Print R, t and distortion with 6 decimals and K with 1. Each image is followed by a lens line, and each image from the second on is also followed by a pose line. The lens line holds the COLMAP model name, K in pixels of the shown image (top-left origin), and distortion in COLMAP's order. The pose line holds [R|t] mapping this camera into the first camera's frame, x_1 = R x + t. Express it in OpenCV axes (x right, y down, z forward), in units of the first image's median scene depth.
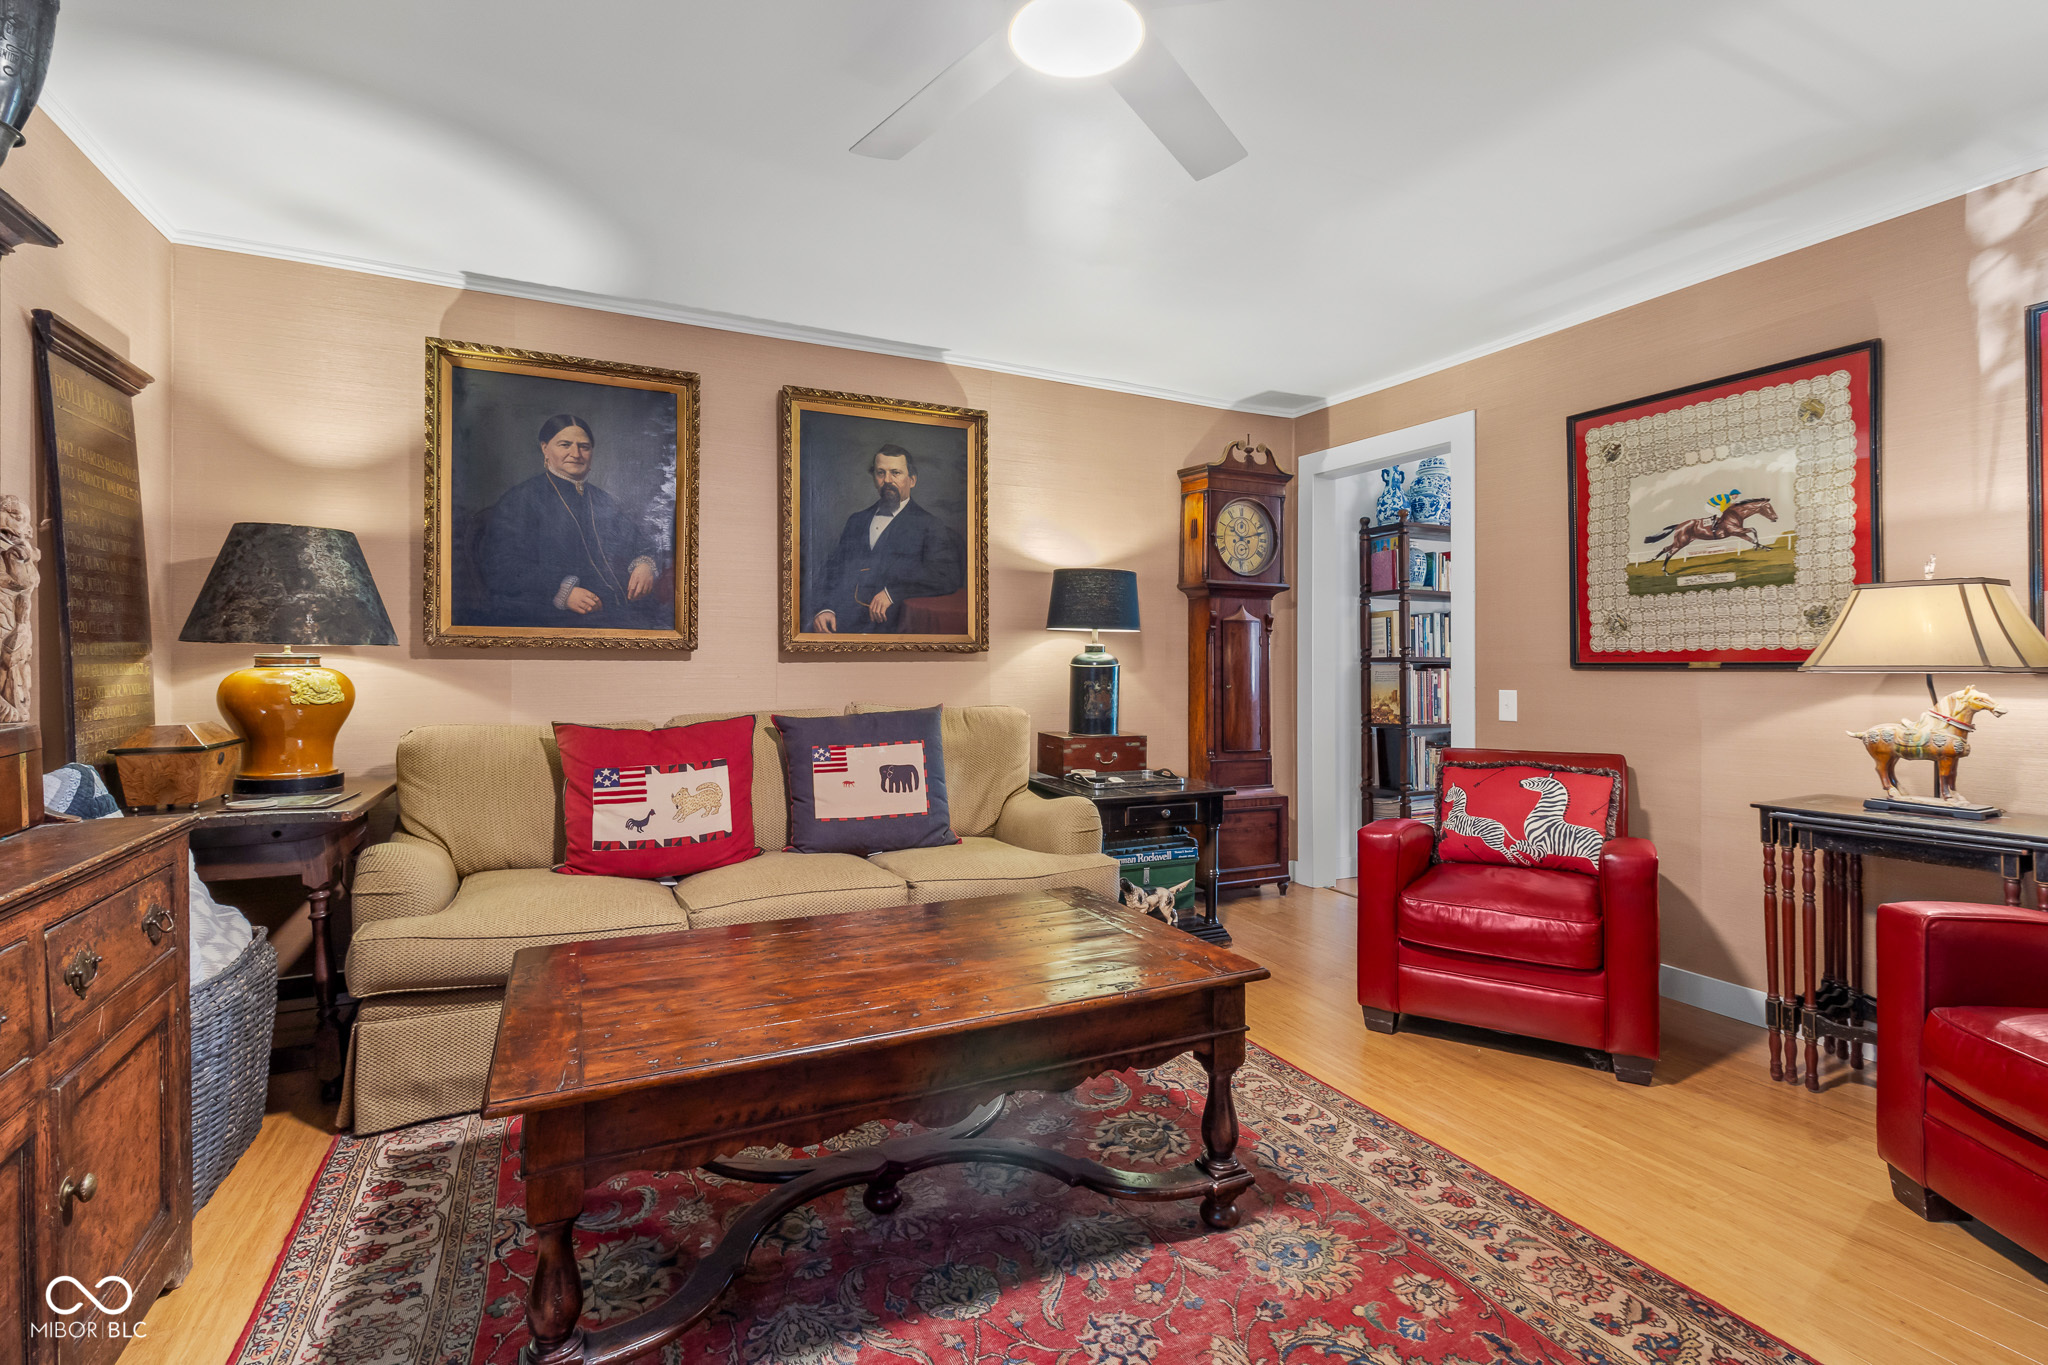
lens RADIAL K [[959.0, 0, 1035.5], [0, 959.0, 661.6], [0, 0, 1]] dist [-0.000108, -0.000469]
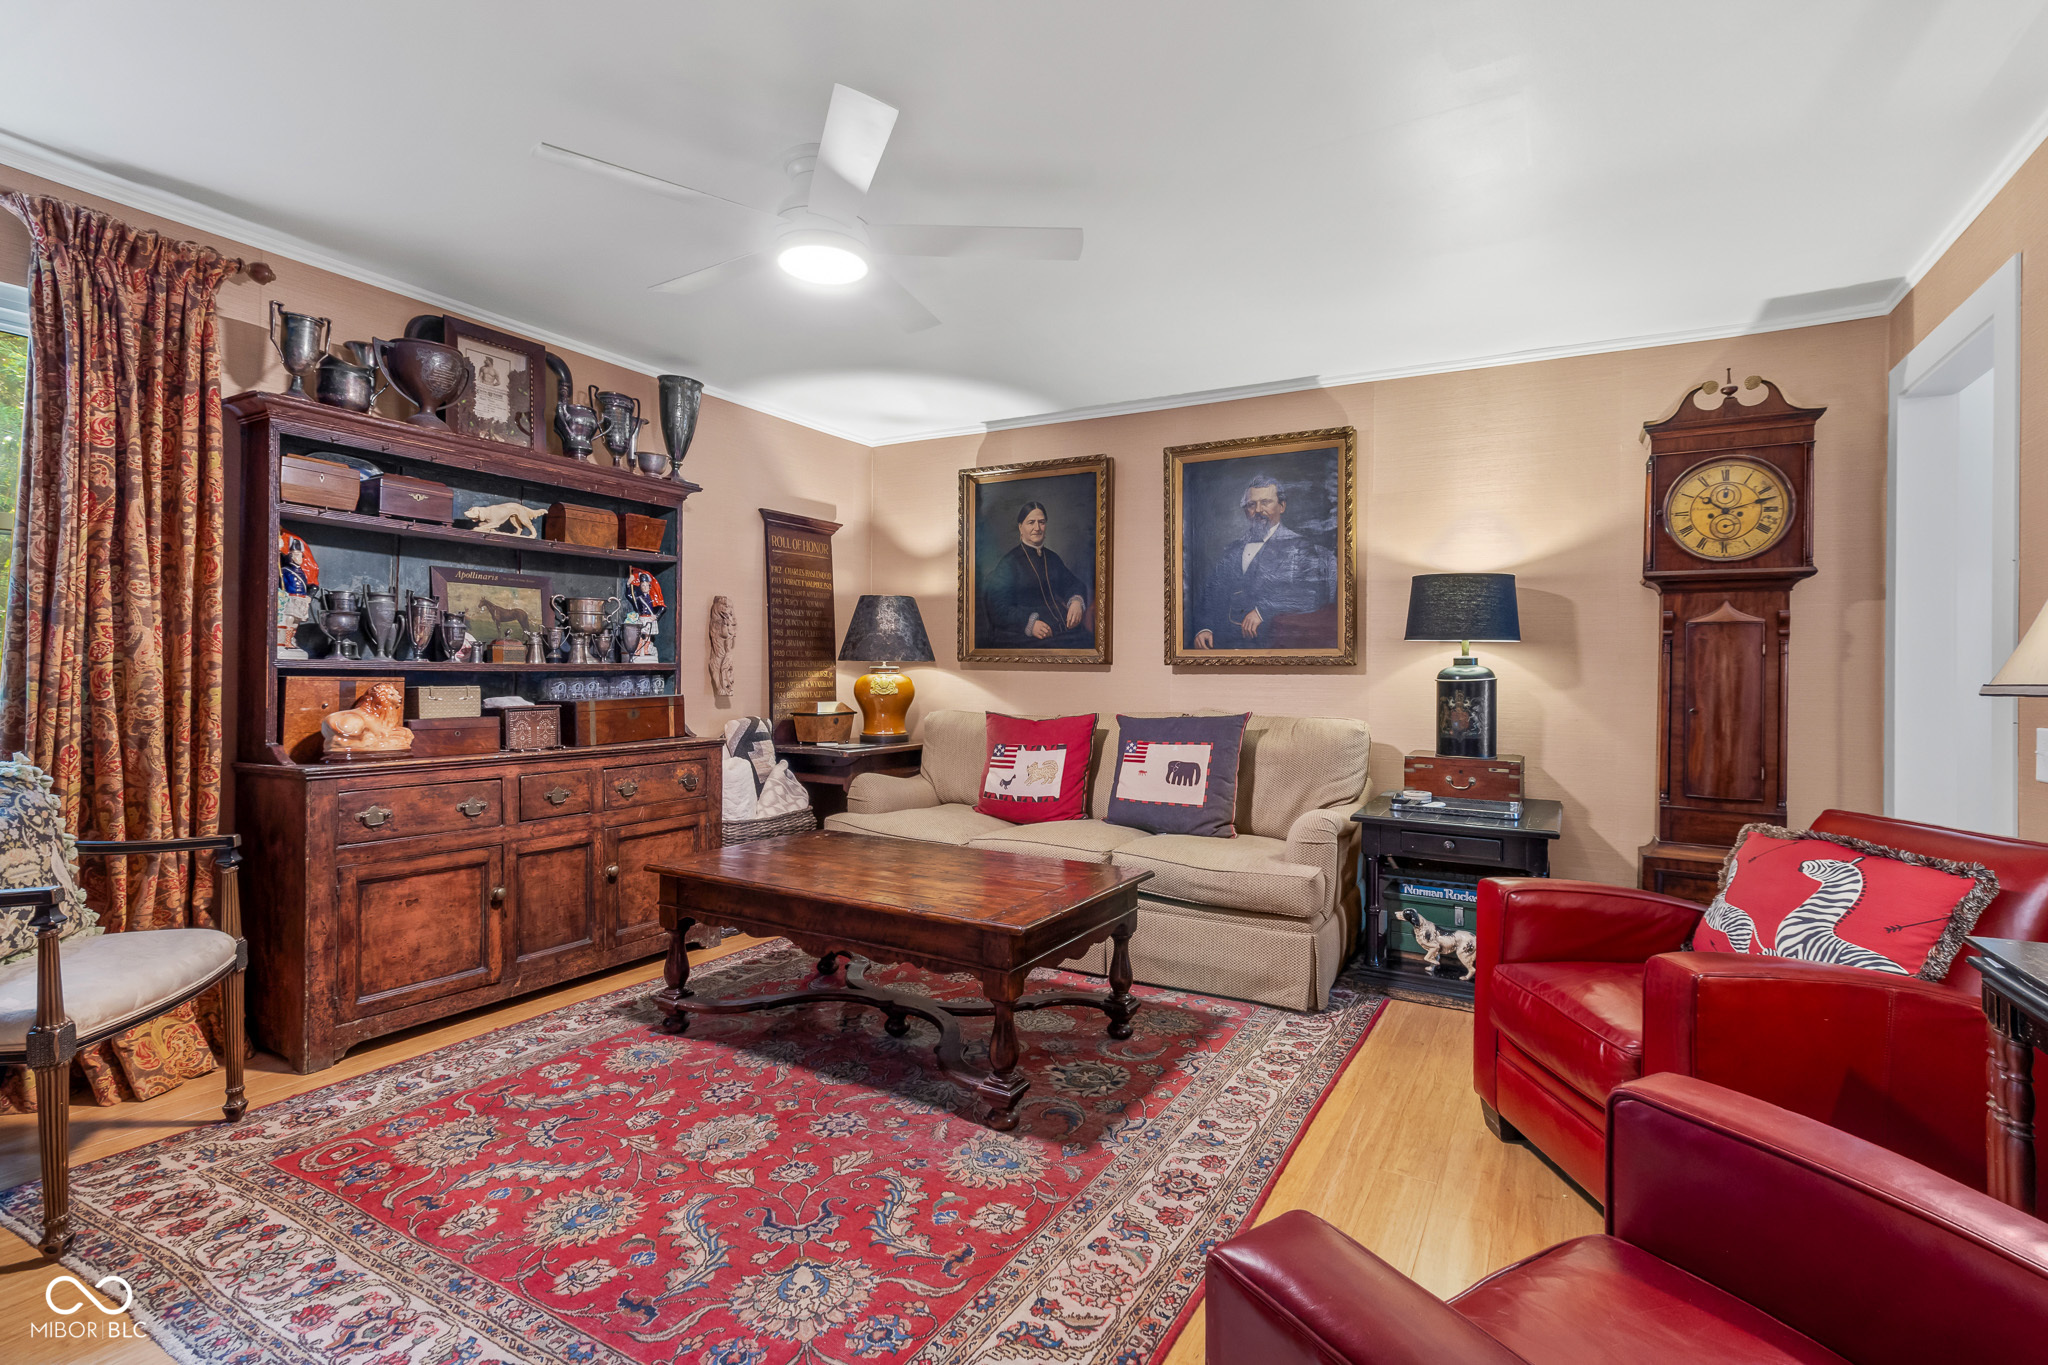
lens RADIAL K [[959.0, 0, 1035.5], [0, 959.0, 661.6], [0, 0, 1]] dist [-0.000108, -0.000469]
pose [[0.555203, -0.005423, -0.831697, 0.762317], [-0.008830, 0.999884, -0.012414, 0.002287], [0.831668, 0.014236, 0.555090, 0.211388]]
